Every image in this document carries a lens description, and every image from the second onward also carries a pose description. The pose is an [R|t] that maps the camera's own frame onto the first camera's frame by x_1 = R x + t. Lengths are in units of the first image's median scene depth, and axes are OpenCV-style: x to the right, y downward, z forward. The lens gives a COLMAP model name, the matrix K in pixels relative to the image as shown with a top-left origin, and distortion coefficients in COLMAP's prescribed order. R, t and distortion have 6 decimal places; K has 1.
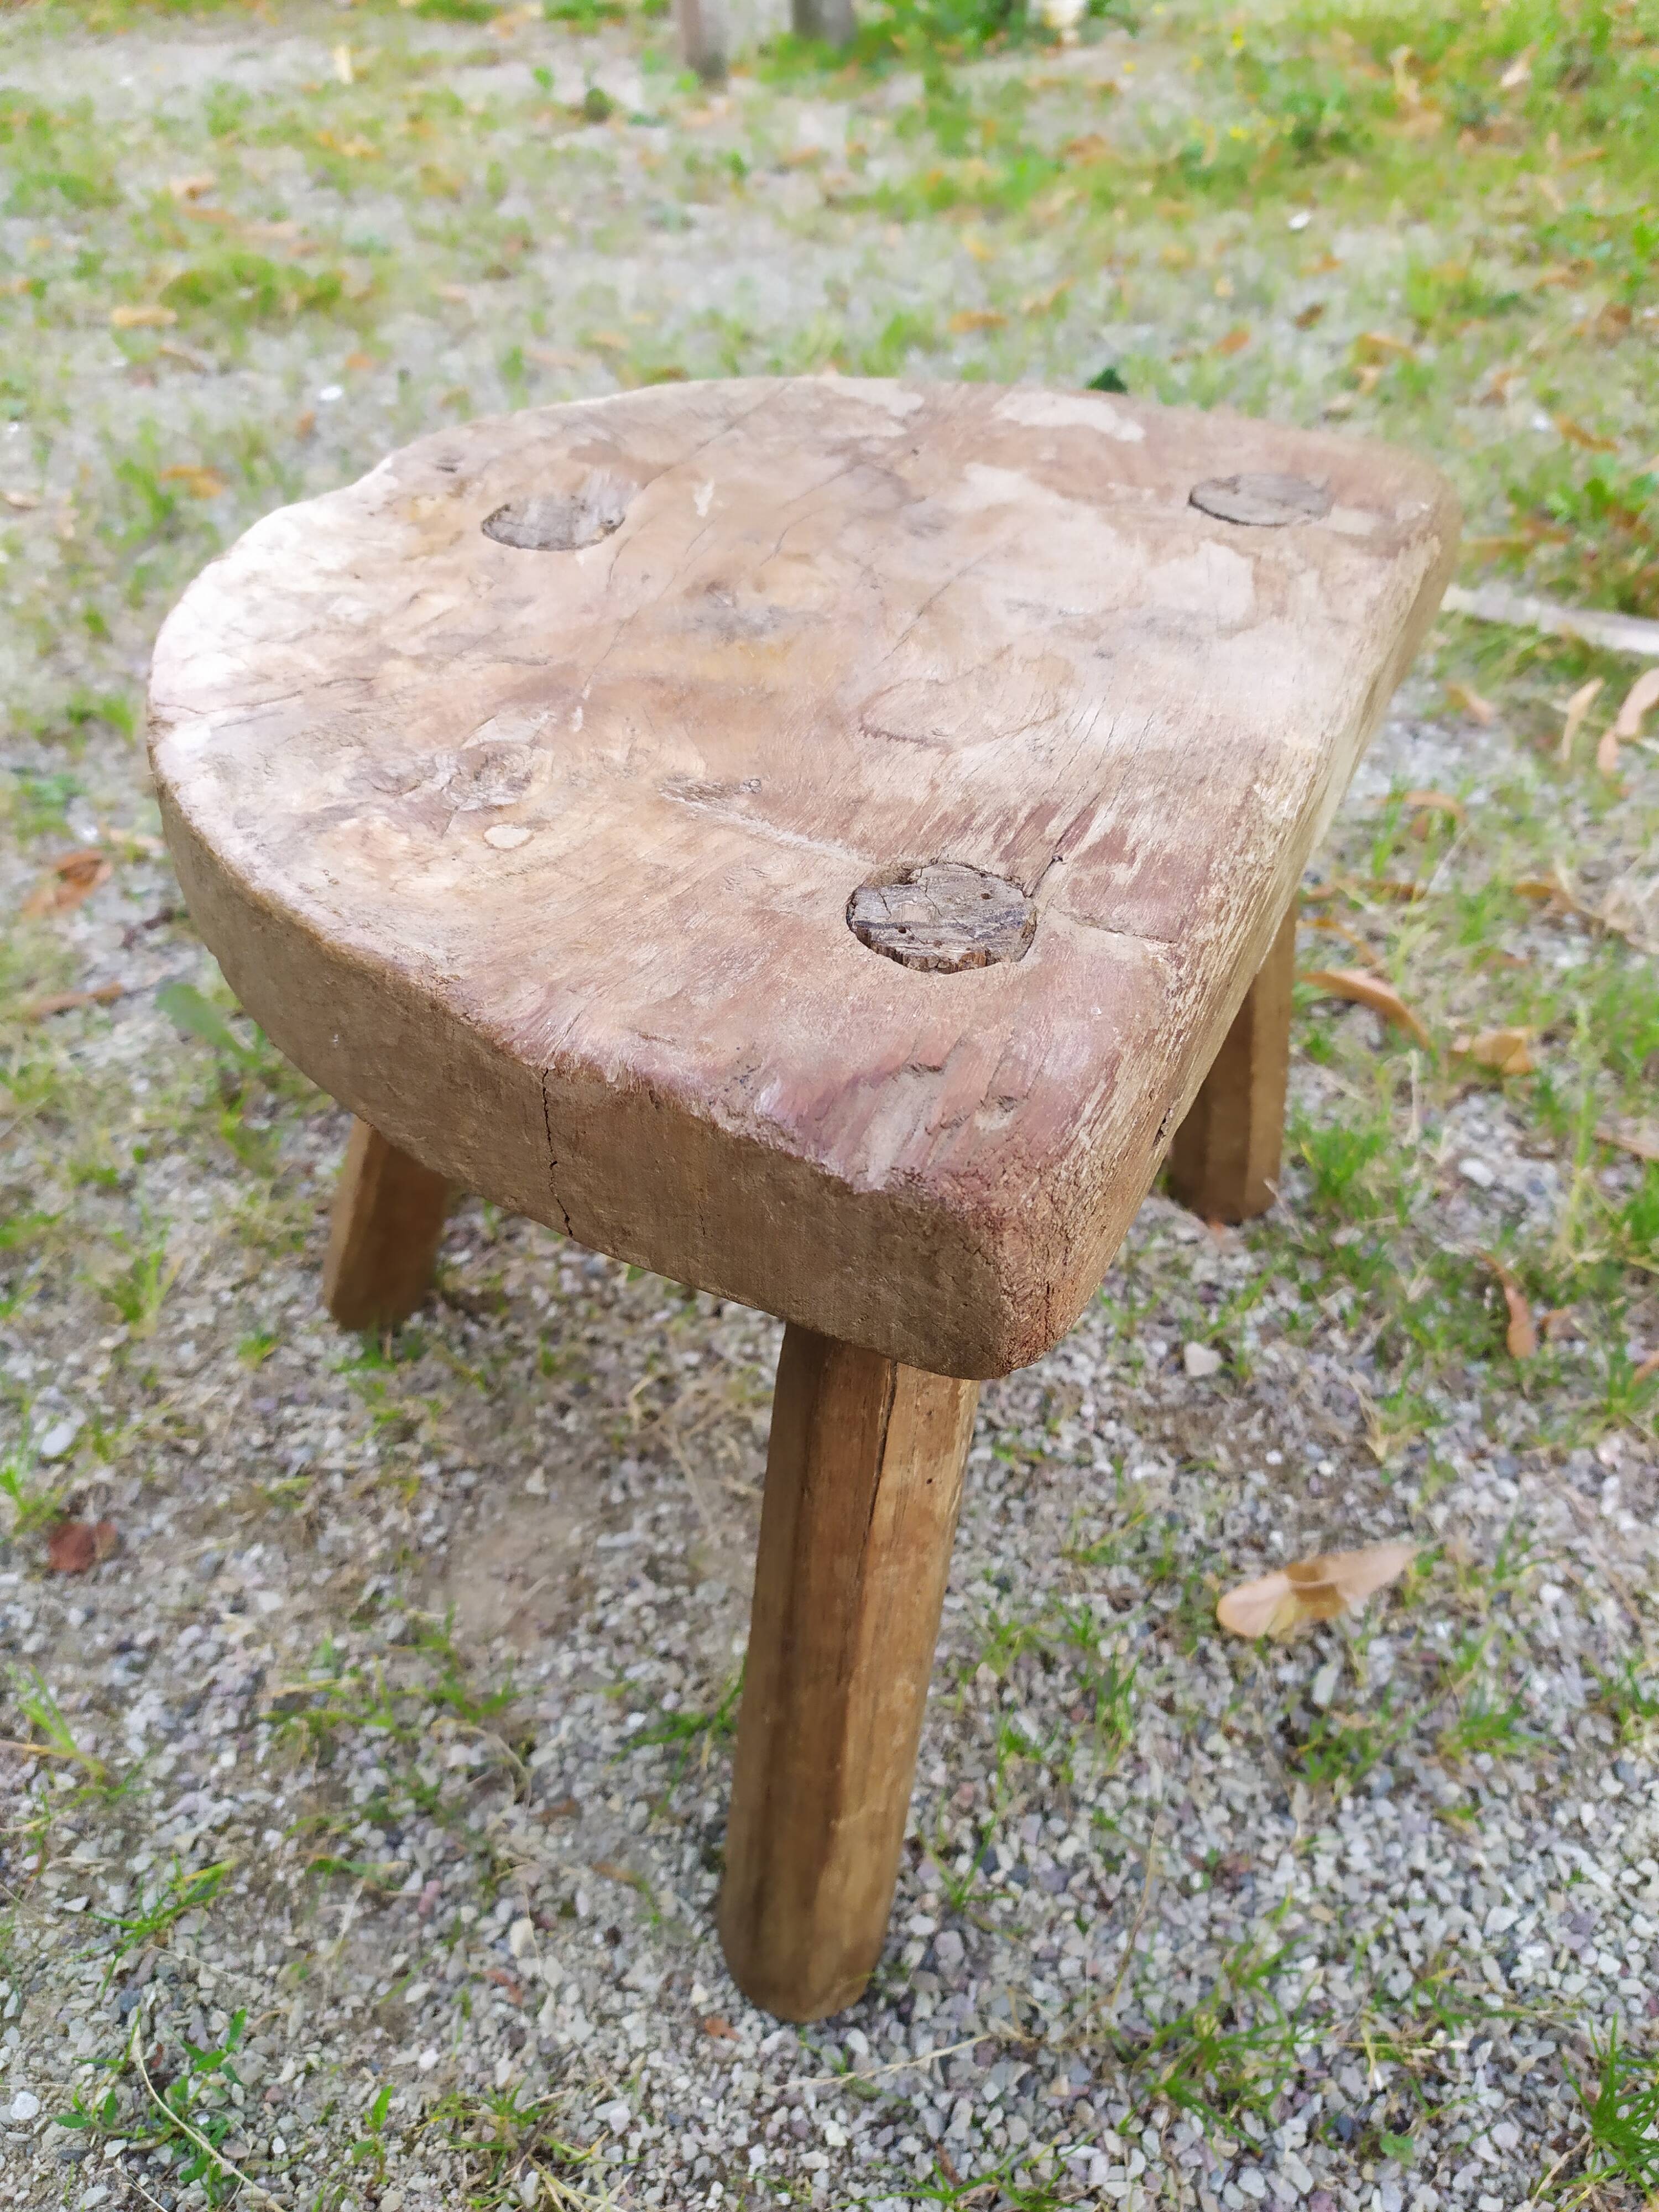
lens RADIAL K [[1735.2, 0, 833.0], [0, 1735.2, 1099.2], [0, 0, 1]] dist [0.040914, -0.078576]
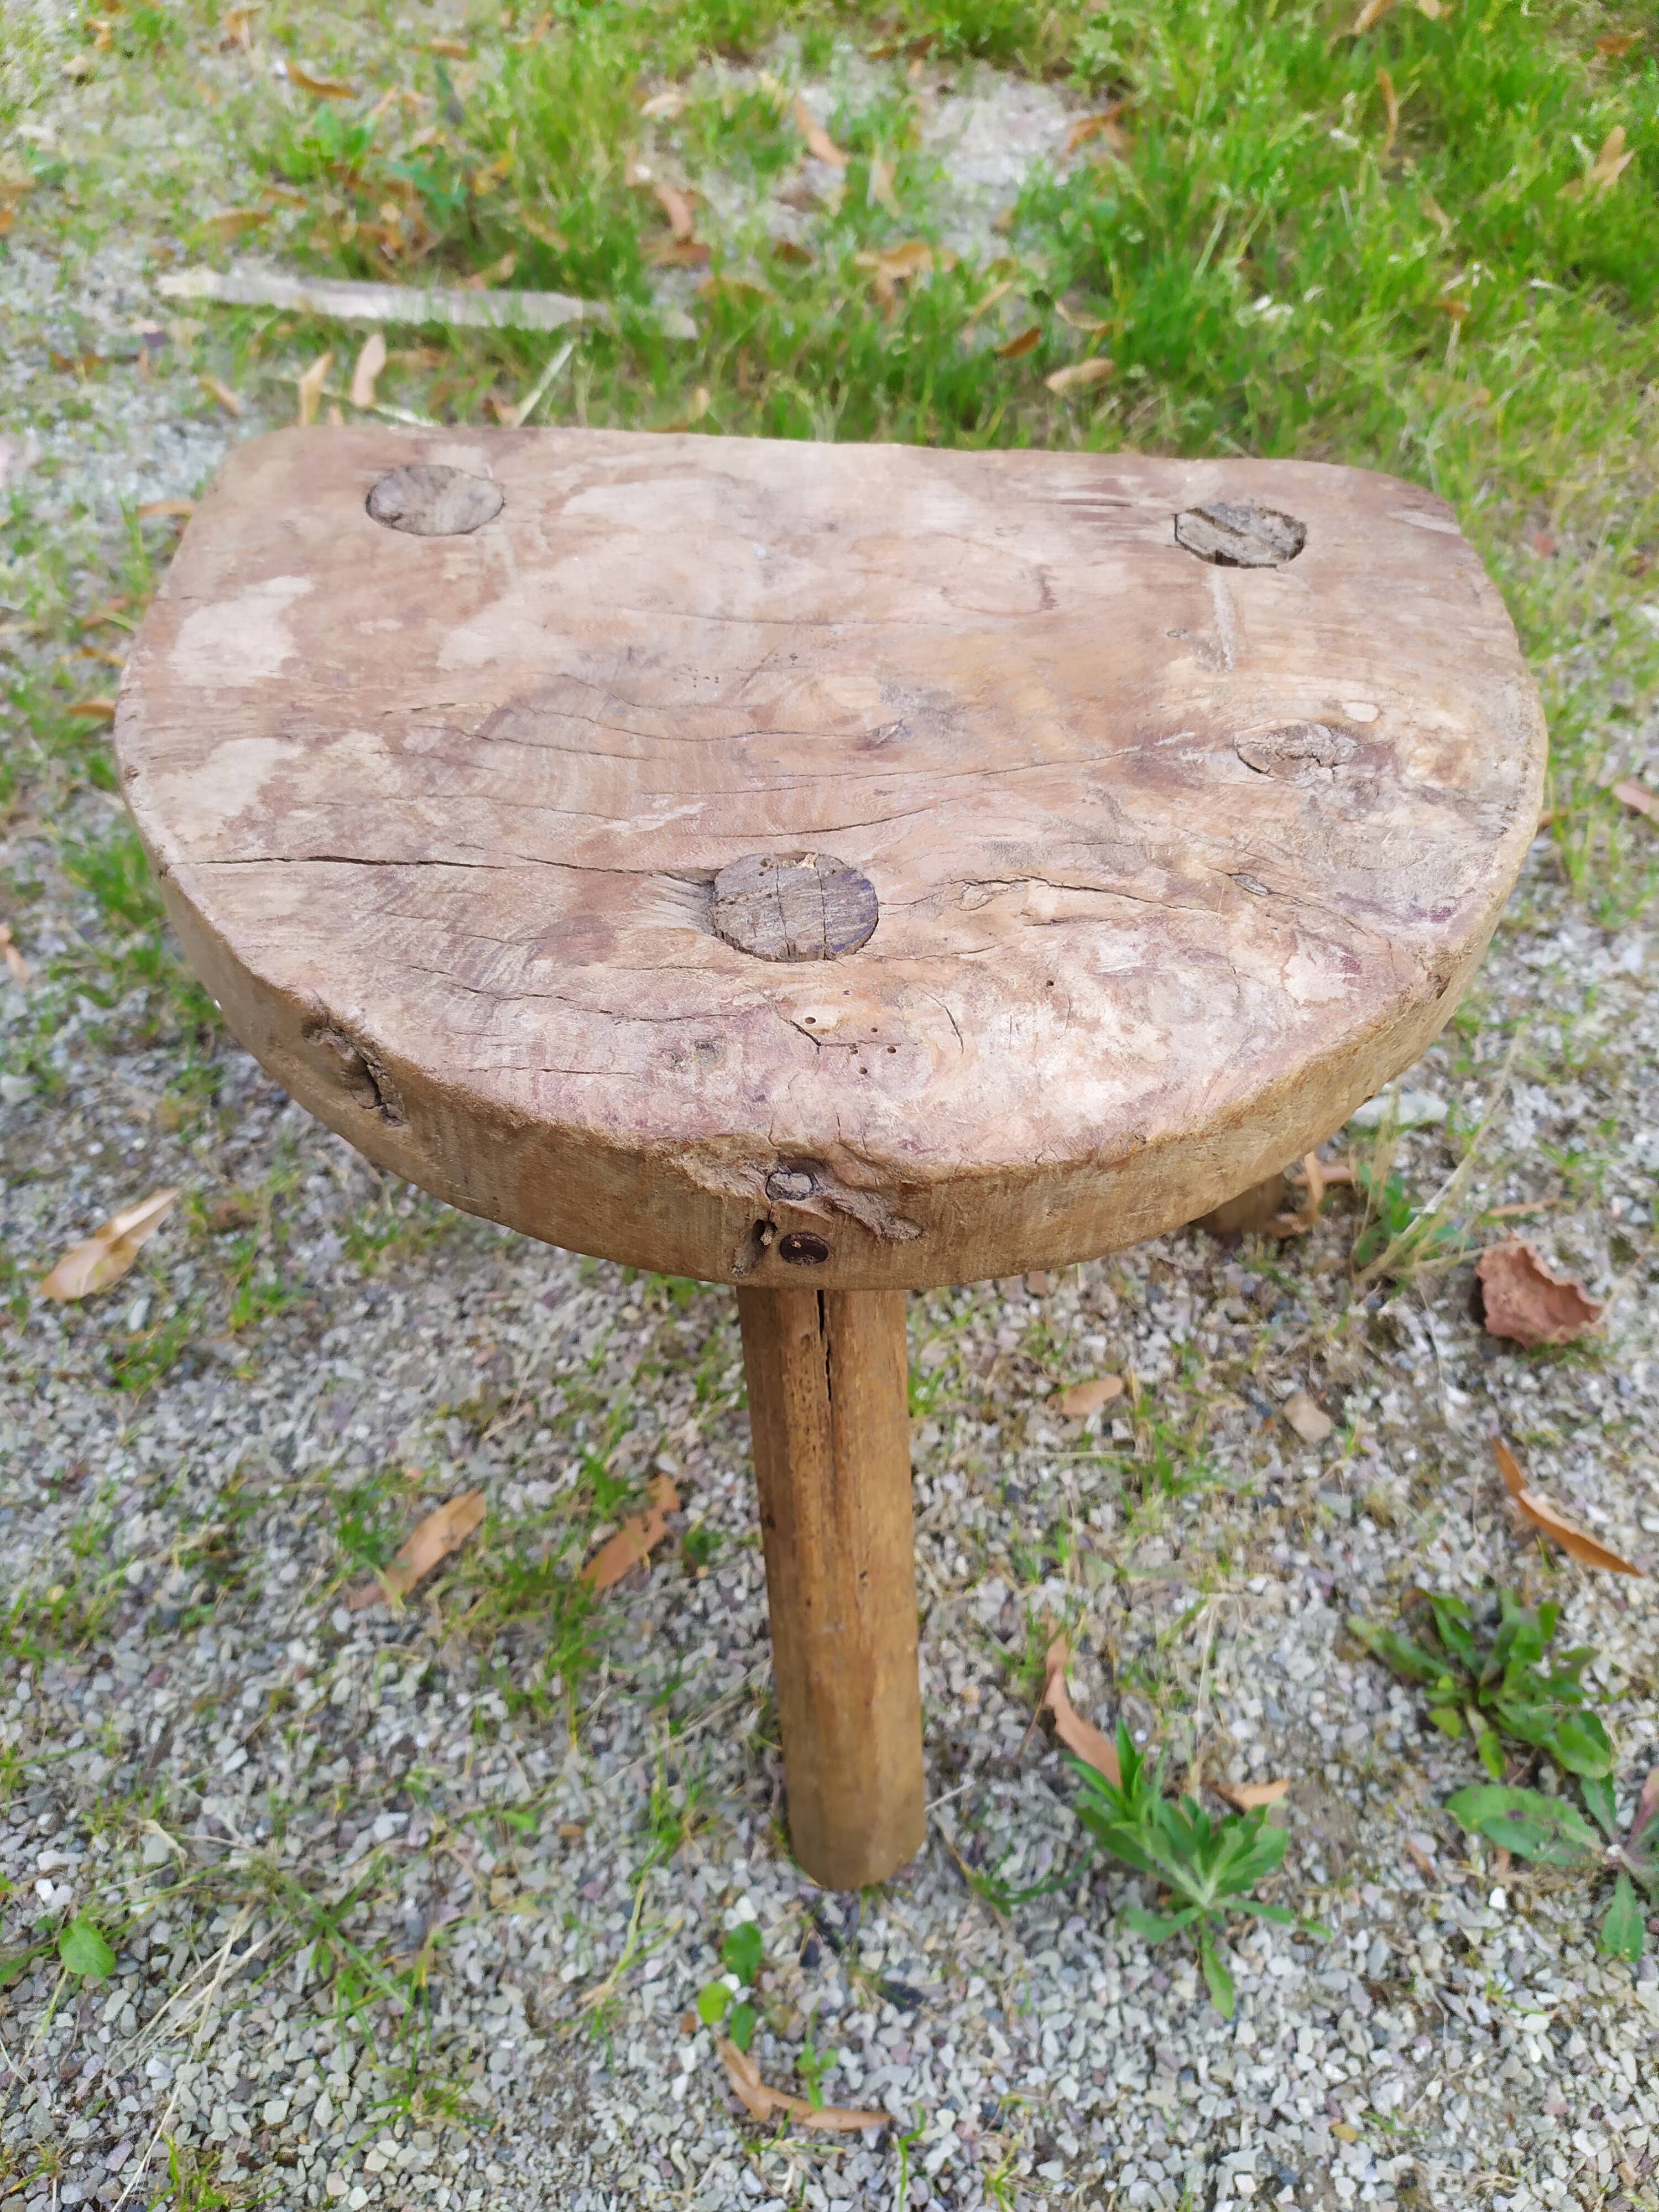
lens RADIAL K [[1662.4, 0, 813.6], [0, 1662.4, 1110.7], [0, 0, 1]] dist [0.048866, -0.073773]
pose [[0.874984, -0.331700, 0.352673, 0.324543], [0.245645, 0.931863, 0.267001, -0.005237], [-0.417208, -0.146989, 0.896845, -0.266074]]
